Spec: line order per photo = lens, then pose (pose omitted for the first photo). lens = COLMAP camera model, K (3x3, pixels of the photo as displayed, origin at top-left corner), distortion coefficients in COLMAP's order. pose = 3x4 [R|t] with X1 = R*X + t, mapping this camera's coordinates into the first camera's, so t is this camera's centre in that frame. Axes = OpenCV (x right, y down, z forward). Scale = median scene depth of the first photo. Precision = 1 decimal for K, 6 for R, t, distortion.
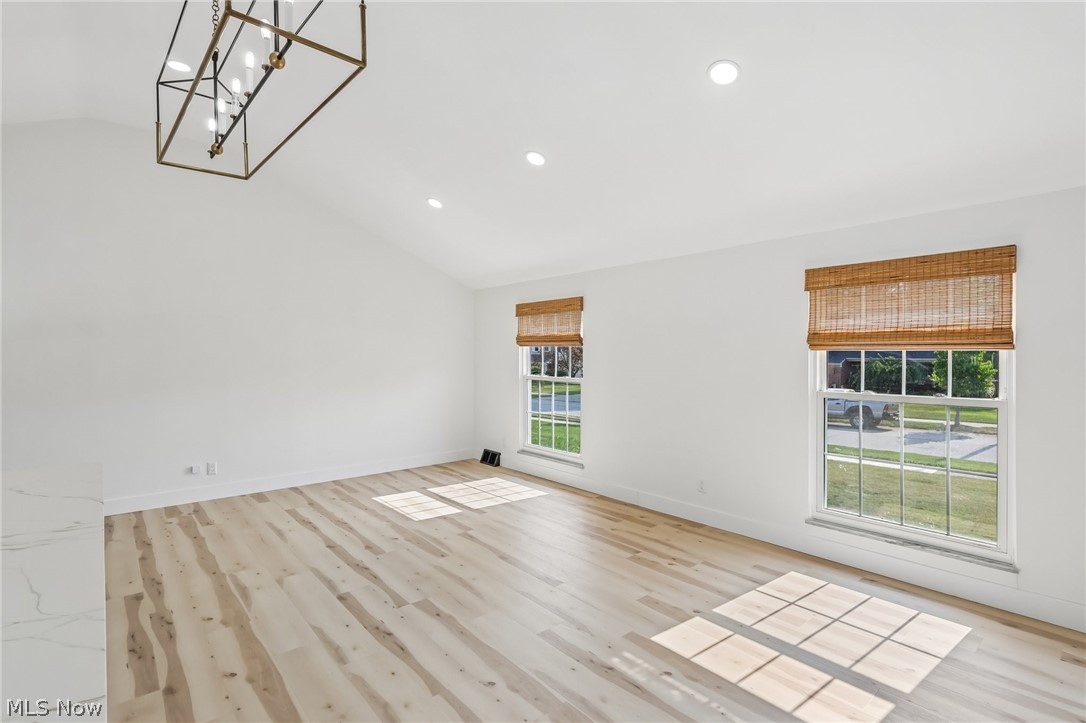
lens RADIAL K [[512.5, 0, 541.9], [0, 512.5, 356.7], [0, 0, 1]] dist [-0.001775, 0.002008]
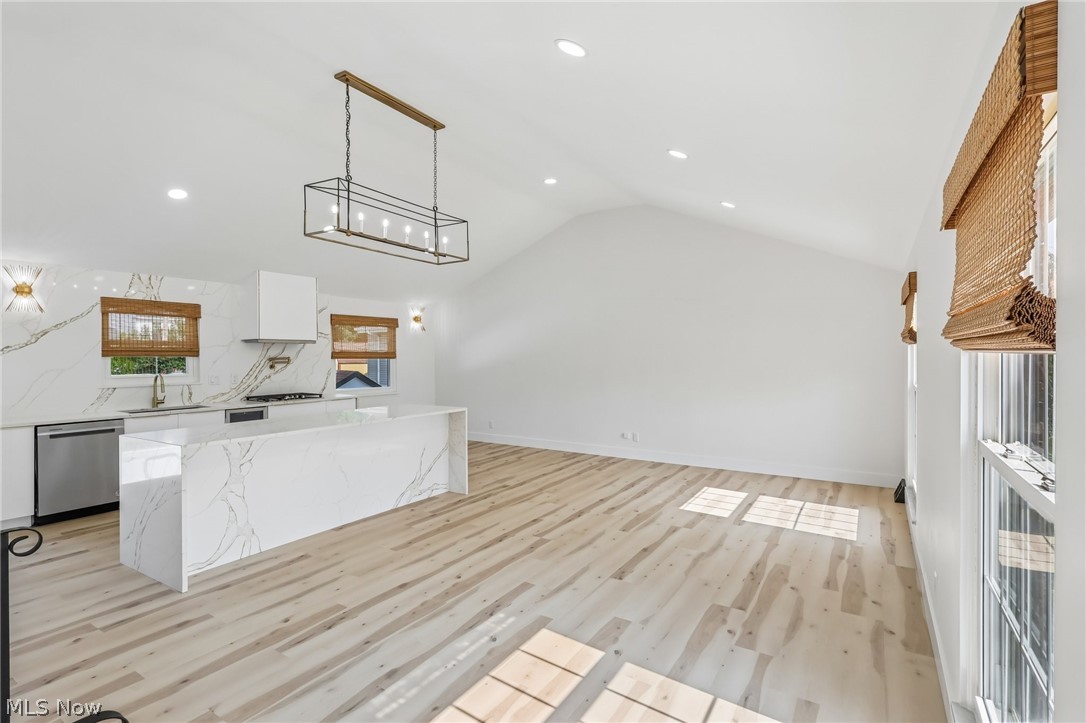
lens RADIAL K [[512.5, 0, 548.6], [0, 512.5, 352.3], [0, 0, 1]] dist [-0.001775, 0.002008]
pose [[0.298415, -0.005278, -0.954422, 0.958308], [-0.002518, 0.999977, -0.006318, -0.006273], [0.954433, 0.004288, 0.298395, 0.544736]]
